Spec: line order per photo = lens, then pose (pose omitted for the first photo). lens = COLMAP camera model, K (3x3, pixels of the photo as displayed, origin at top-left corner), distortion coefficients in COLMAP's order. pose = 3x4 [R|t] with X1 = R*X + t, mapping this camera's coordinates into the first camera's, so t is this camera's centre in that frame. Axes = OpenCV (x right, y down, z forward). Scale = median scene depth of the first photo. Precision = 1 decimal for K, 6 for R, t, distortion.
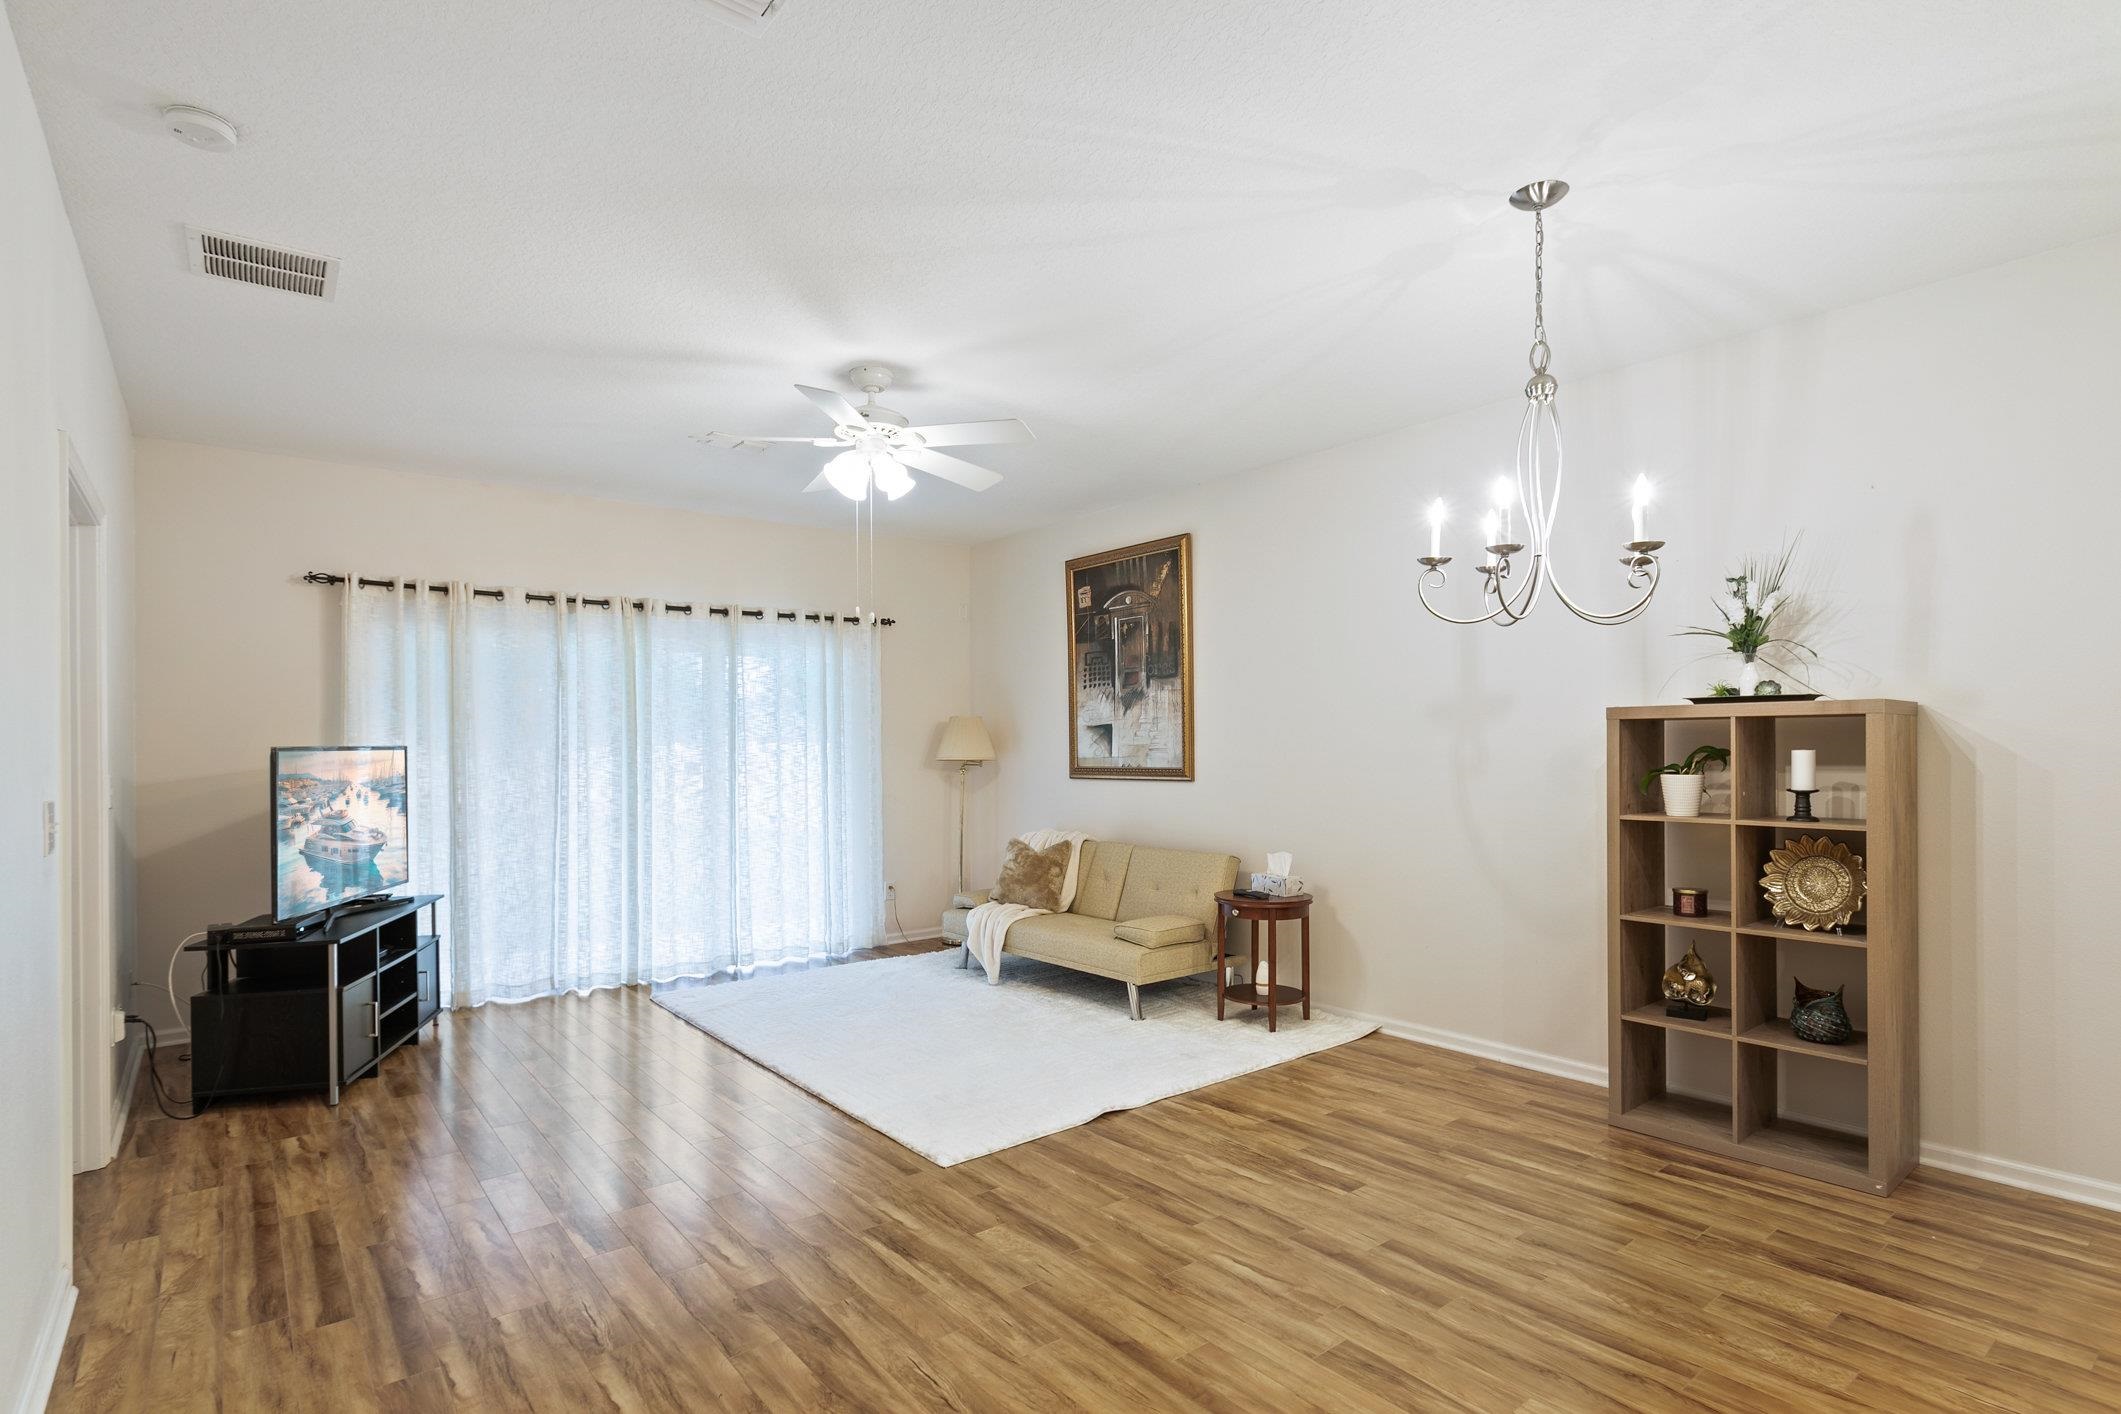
lens RADIAL K [[1042.1, 0, 1046.8], [0, 1042.1, 746.6], [0, 0, 1]] dist [-0.002544, 0.000854]
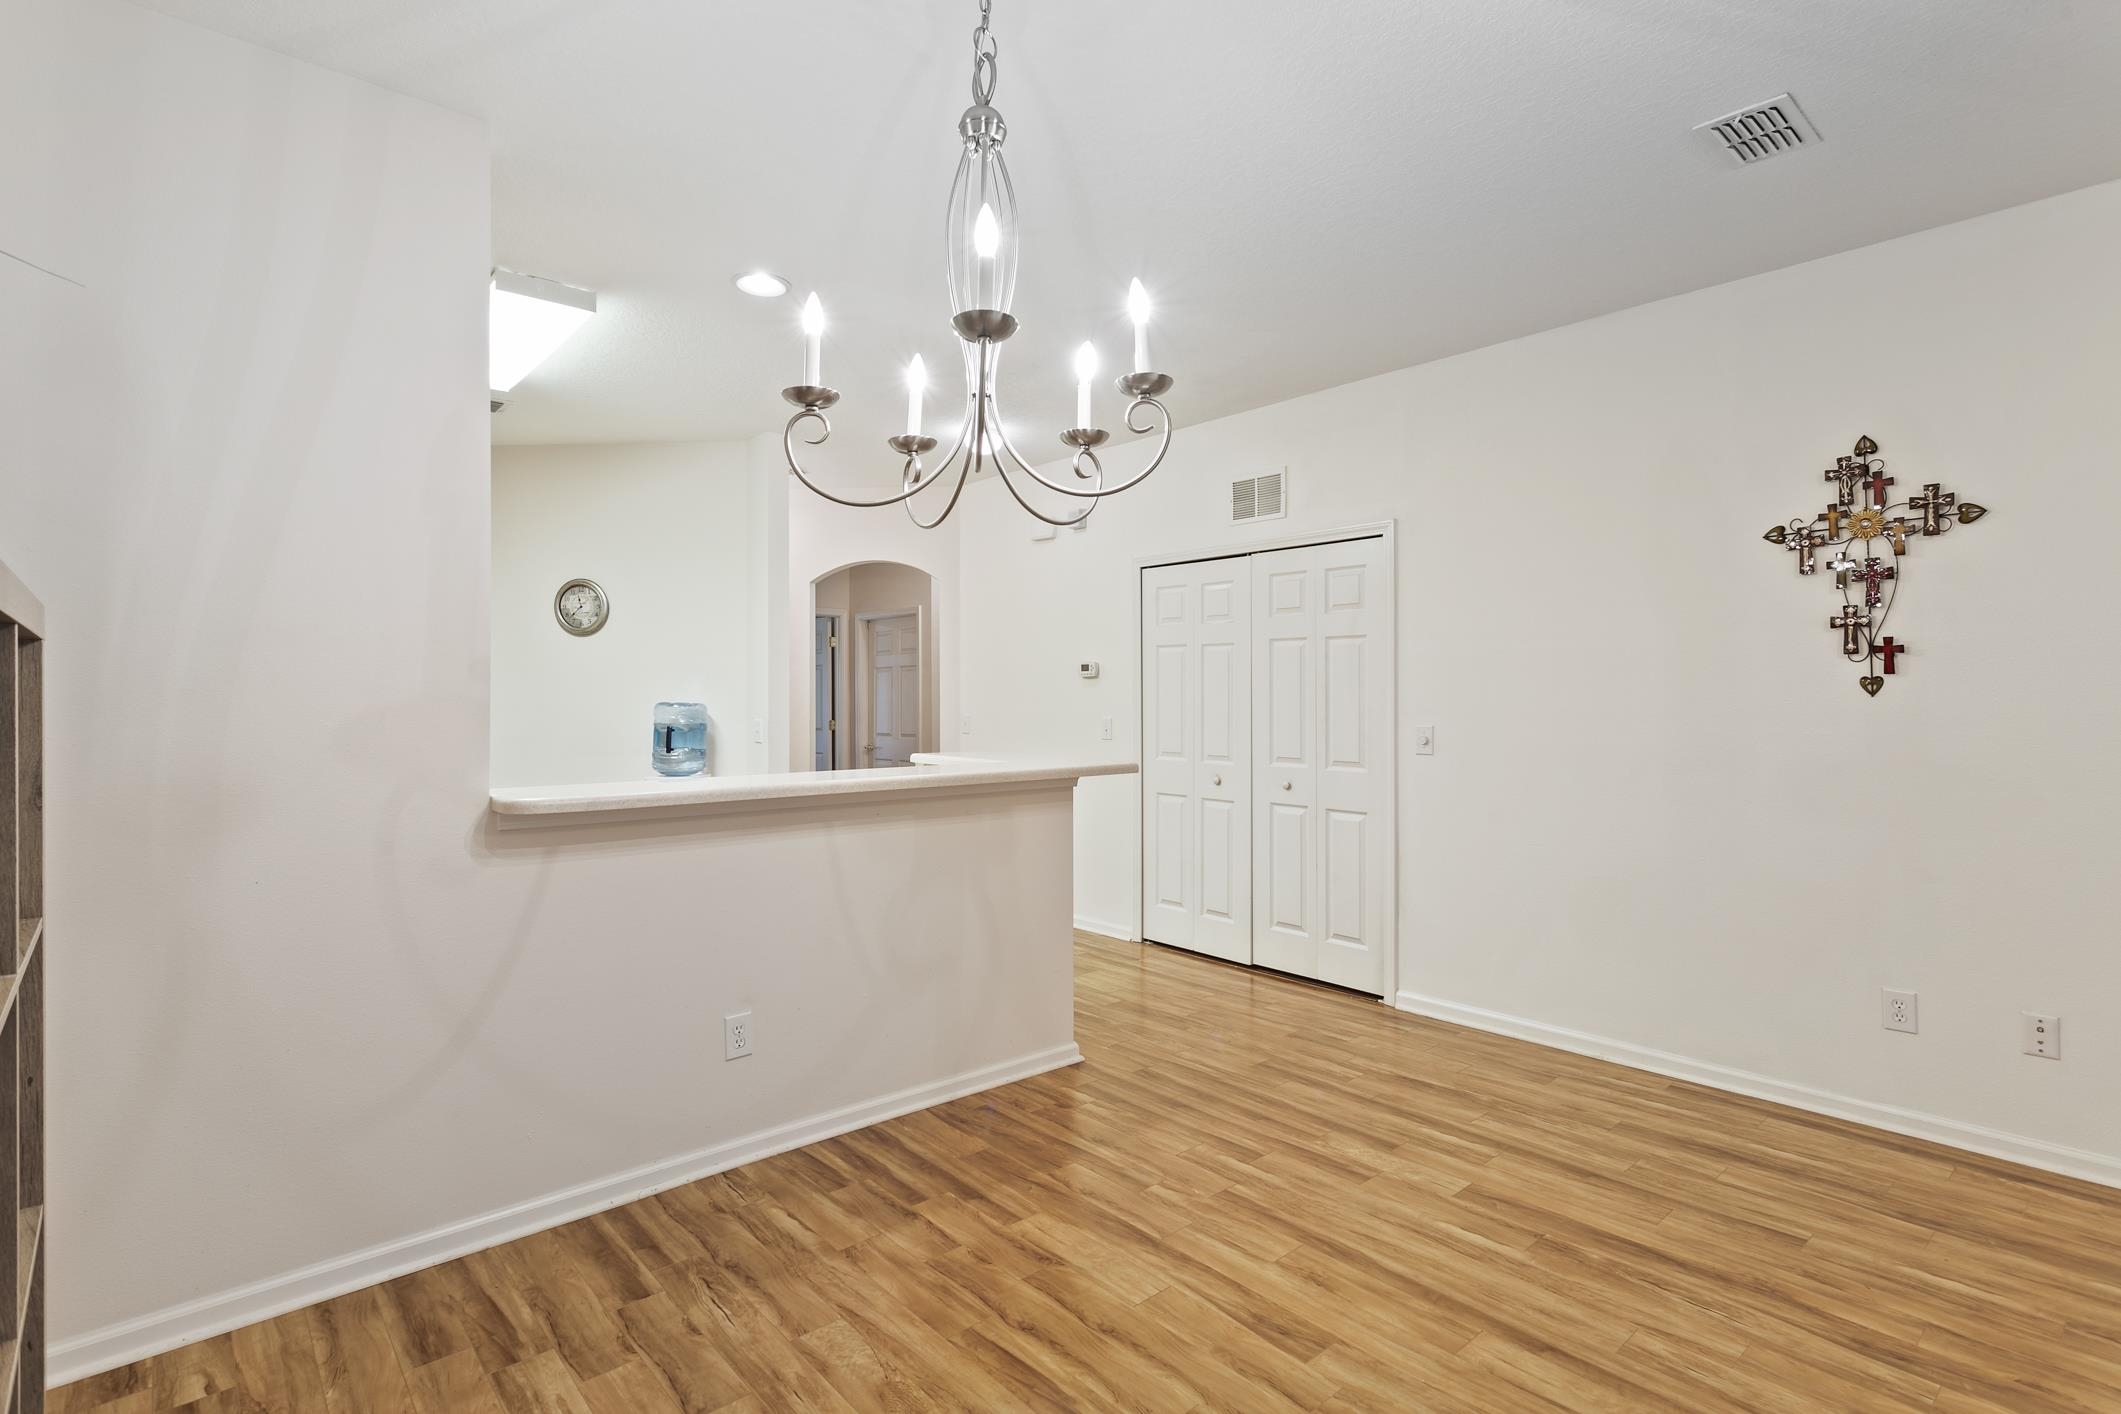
lens RADIAL K [[1028.5, 0, 1067.5], [0, 1028.5, 696.6], [0, 0, 1]] dist [0.002068, 0.000718]
pose [[-0.998547, 0.008509, -0.053219, 0.370350], [0.008511, 0.999964, 0.000198, -0.005797], [0.053219, -0.000255, -0.998583, 1.298887]]
